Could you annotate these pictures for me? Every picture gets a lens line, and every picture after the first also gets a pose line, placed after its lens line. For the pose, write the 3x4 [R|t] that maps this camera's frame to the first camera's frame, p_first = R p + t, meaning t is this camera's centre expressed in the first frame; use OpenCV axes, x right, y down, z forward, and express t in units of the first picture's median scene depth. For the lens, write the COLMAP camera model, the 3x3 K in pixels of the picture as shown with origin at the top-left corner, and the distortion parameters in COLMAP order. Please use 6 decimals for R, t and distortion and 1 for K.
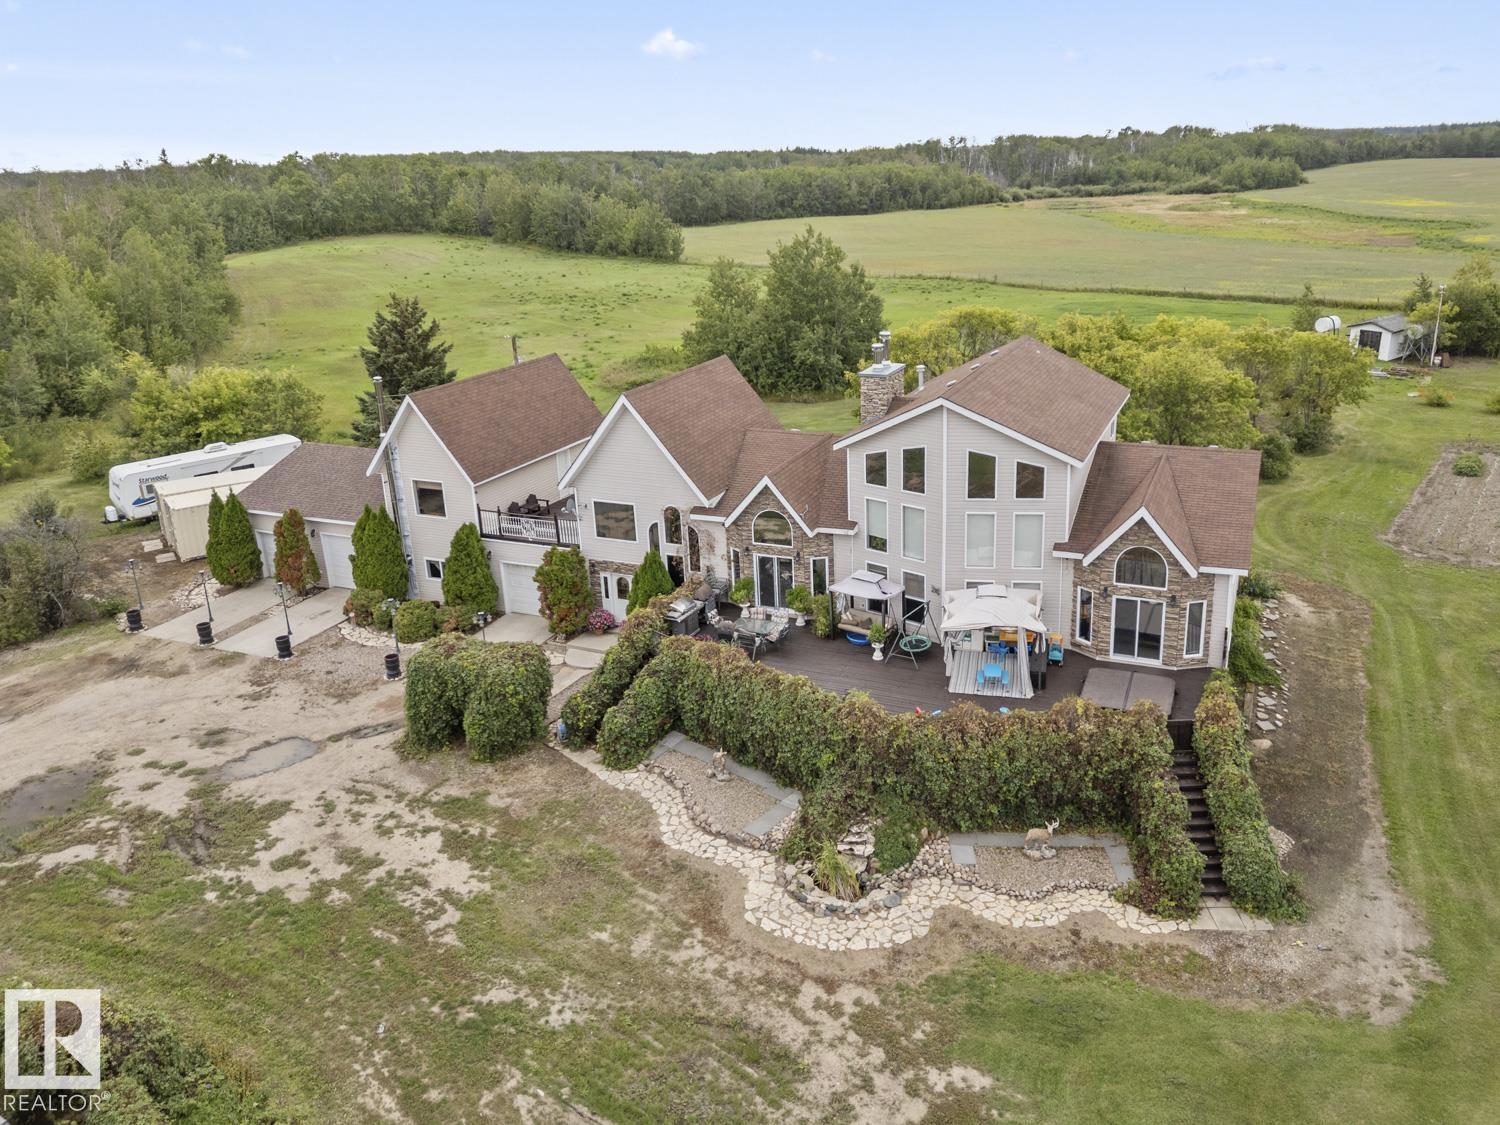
lens RADIAL K [[1082.6, 0, 780.0], [0, 1082.6, 558.9], [0, 0, 1]] dist [0.102344, -0.121171]
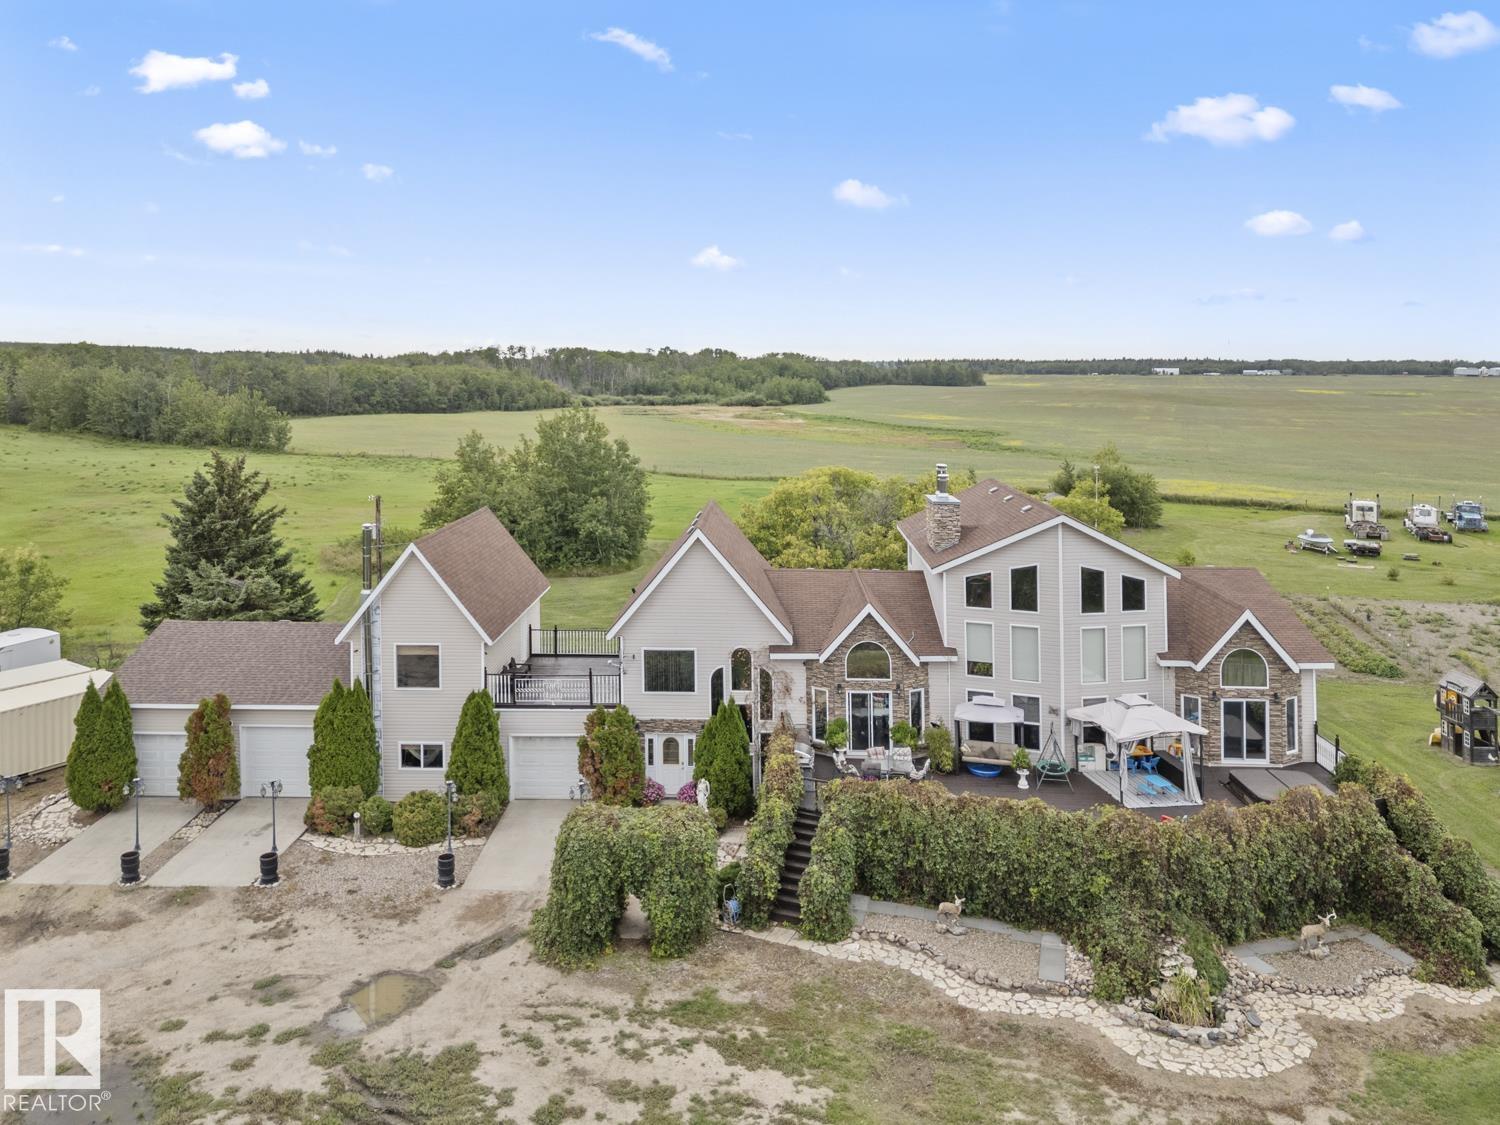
lens RADIAL K [[1144.5, 0, 736.7], [0, 1144.5, 432.8], [0, 0, 1]] dist [0.069305, -0.052283]
pose [[0.929467, 0.015963, 0.368561, -0.449023], [0.092874, 0.956760, -0.275655, 0.043211], [-0.357024, 0.290442, 0.887793, 0.079267]]
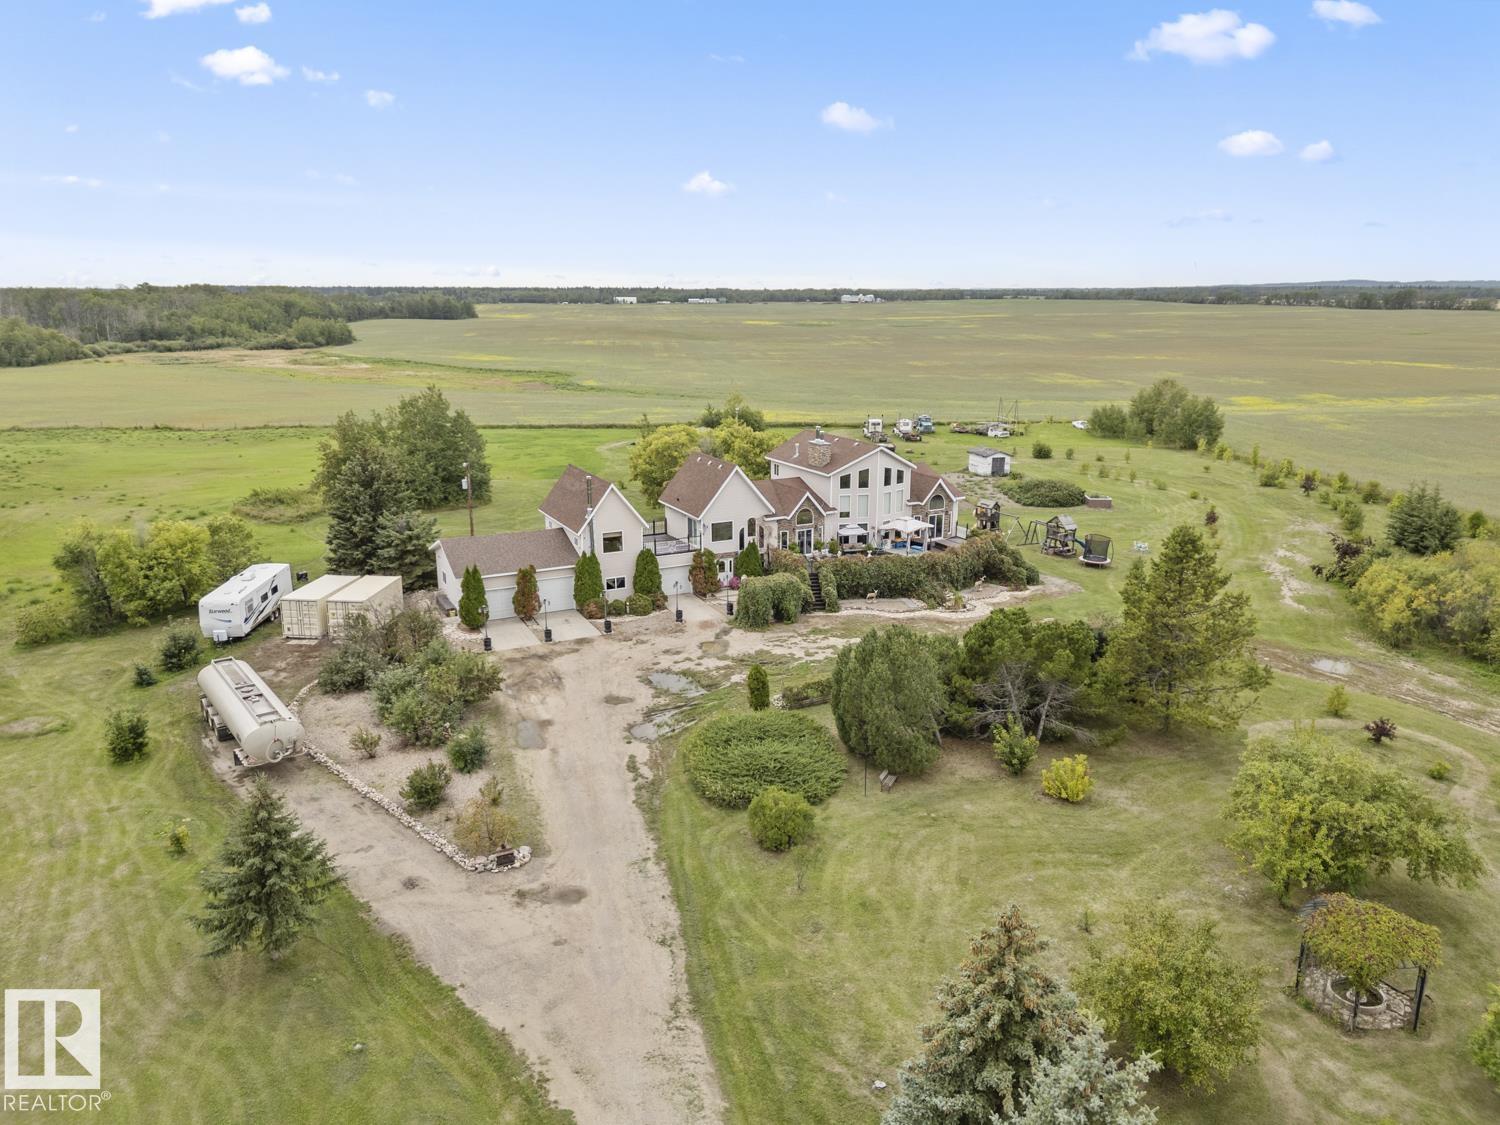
lens RADIAL K [[1082.6, 0, 780.0], [0, 1082.6, 558.9], [0, 0, 1]] dist [0.102344, -0.121171]
pose [[0.635993, -0.154707, 0.756028, -1.573889], [0.249376, 0.968337, -0.011630, 0.062864], [-0.730291, 0.195932, 0.654436, -0.358708]]
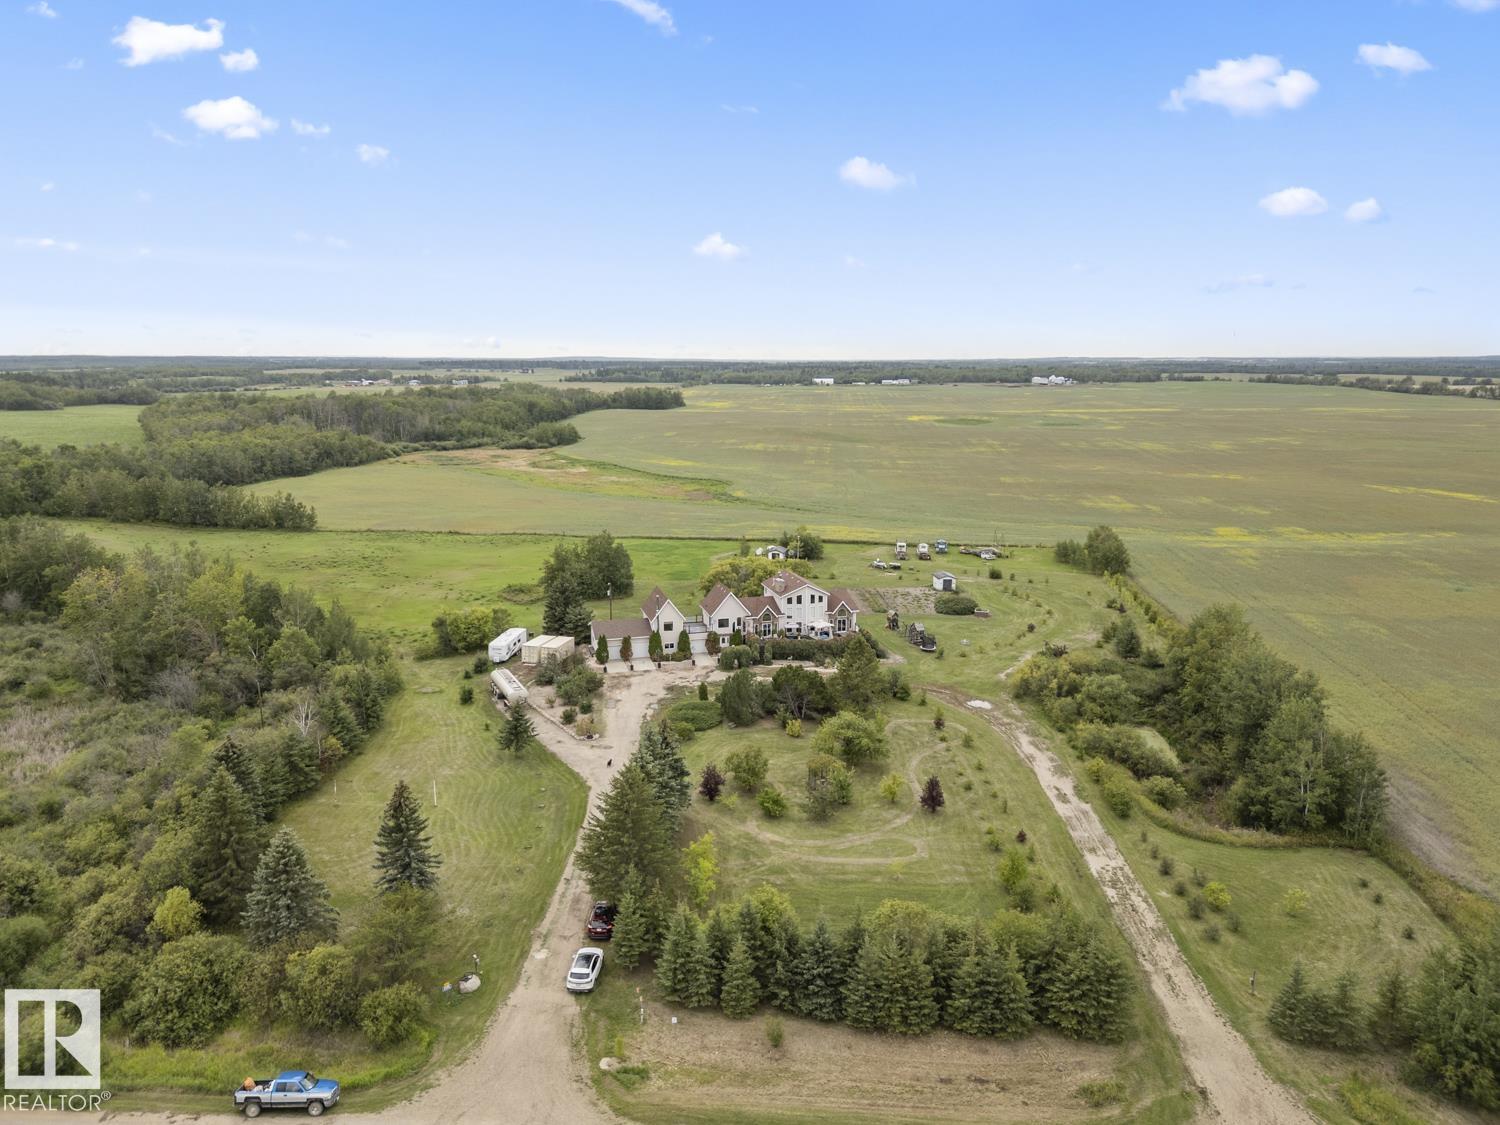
lens RADIAL K [[1082.6, 0, 780.0], [0, 1082.6, 558.9], [0, 0, 1]] dist [0.102344, -0.121171]
pose [[0.769265, -0.080697, 0.633813, -2.513130], [0.193439, 0.974851, -0.110662, 0.217846], [-0.608944, 0.207733, 0.765529, -2.256783]]
